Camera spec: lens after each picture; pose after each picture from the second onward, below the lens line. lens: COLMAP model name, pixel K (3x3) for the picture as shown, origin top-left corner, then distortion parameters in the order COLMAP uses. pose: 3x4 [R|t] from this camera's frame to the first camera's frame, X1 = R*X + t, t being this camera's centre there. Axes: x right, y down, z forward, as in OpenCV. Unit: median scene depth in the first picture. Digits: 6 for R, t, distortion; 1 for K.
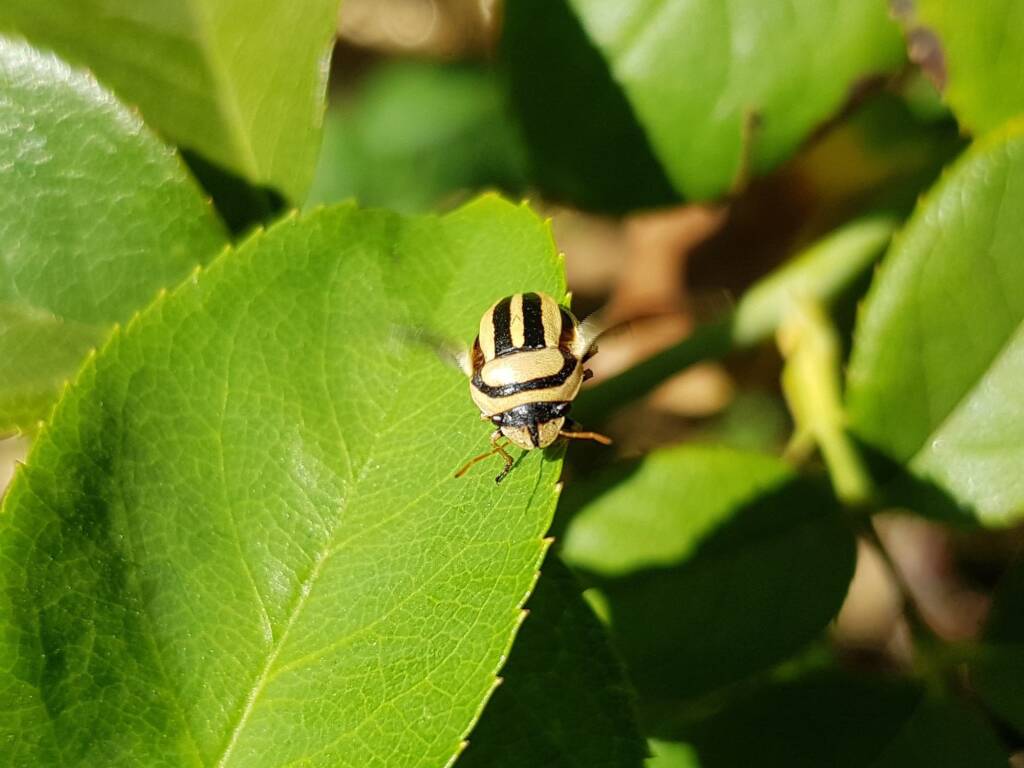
lens RADIAL K [[2001.1, 0, 579.1], [0, 2001.1, 540.9], [0, 0, 1]] dist [0.057849, -0.270920]
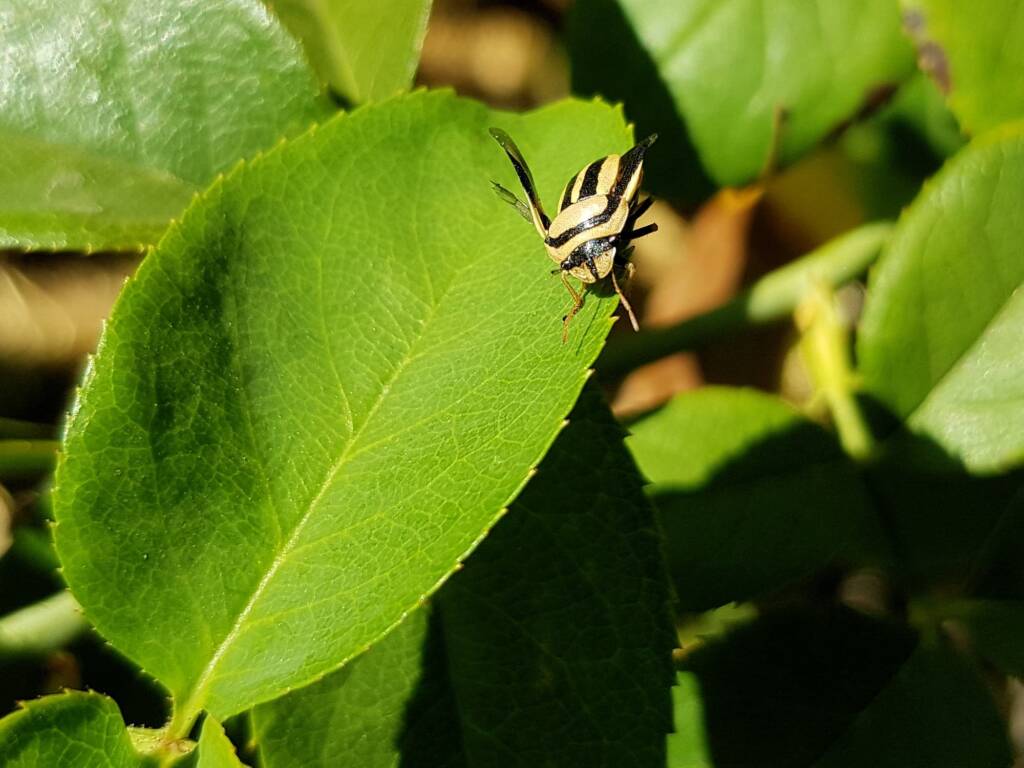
lens RADIAL K [[2001.6, 0, 625.7], [0, 2001.6, 278.7], [0, 0, 1]] dist [-0.015816, -0.230488]
pose [[0.996831, 0.073813, 0.029671, -0.040572], [-0.063630, 0.963632, -0.259548, 0.249258], [-0.047750, 0.256838, 0.965274, -0.106026]]
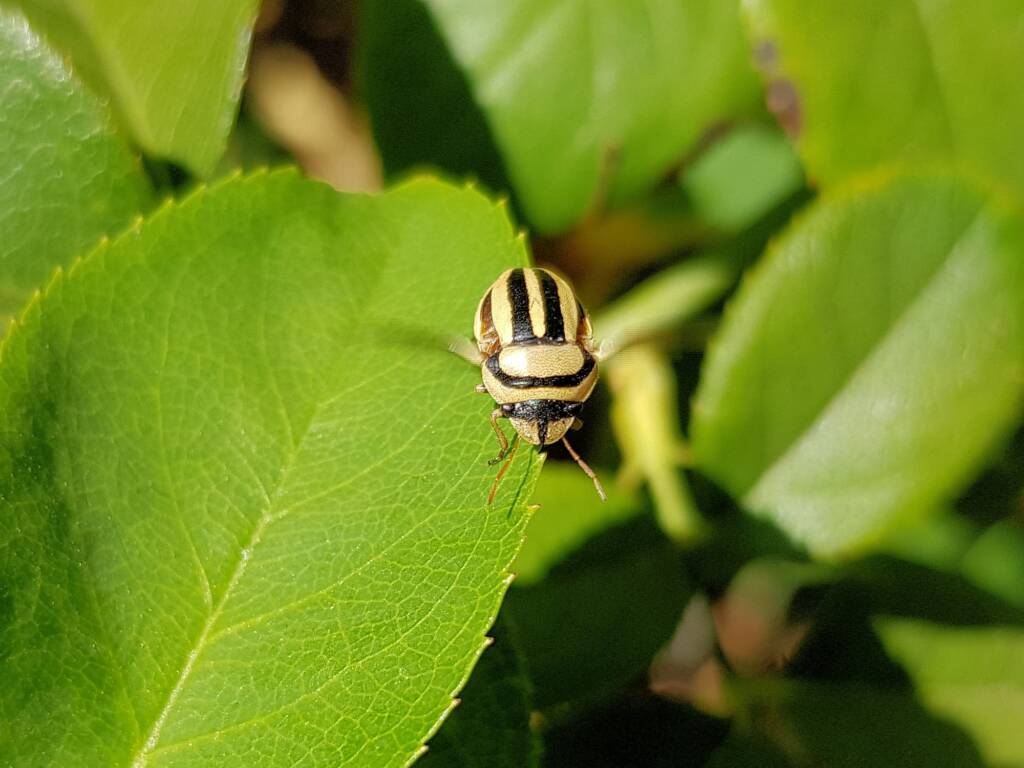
lens RADIAL K [[1991.4, 0, 472.6], [0, 1991.4, 682.1], [0, 0, 1]] dist [-0.035003, 0.041299]
pose [[0.986234, 0.055924, 0.155609, -0.176595], [-0.058945, 0.998151, 0.014862, 0.066494], [-0.154490, -0.023830, 0.987707, 0.020766]]
